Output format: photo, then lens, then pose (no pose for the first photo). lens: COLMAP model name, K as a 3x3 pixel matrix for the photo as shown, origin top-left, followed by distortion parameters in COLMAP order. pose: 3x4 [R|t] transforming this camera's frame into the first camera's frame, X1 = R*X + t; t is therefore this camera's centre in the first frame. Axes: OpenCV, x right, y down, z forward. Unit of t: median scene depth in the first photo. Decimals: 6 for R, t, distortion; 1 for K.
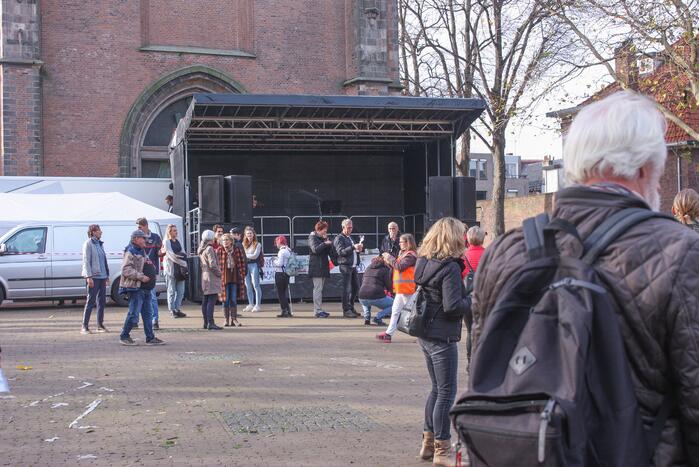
lens RADIAL K [[1033.8, 0, 349.5], [0, 1033.8, 233.5], [0, 0, 1]] dist [-0.022914, -0.018880]
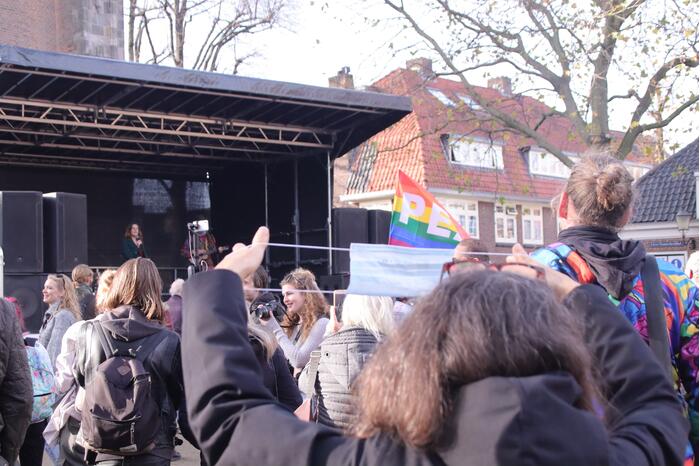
lens RADIAL K [[1123.7, 0, 350.0], [0, 1123.7, 233.0], [0, 0, 1]] dist [0.028595, 0.082846]
pose [[0.916830, 0.023520, 0.398584, -0.134110], [-0.000806, 0.998370, -0.057059, 0.001473], [-0.399277, 0.051992, 0.915355, 0.224316]]
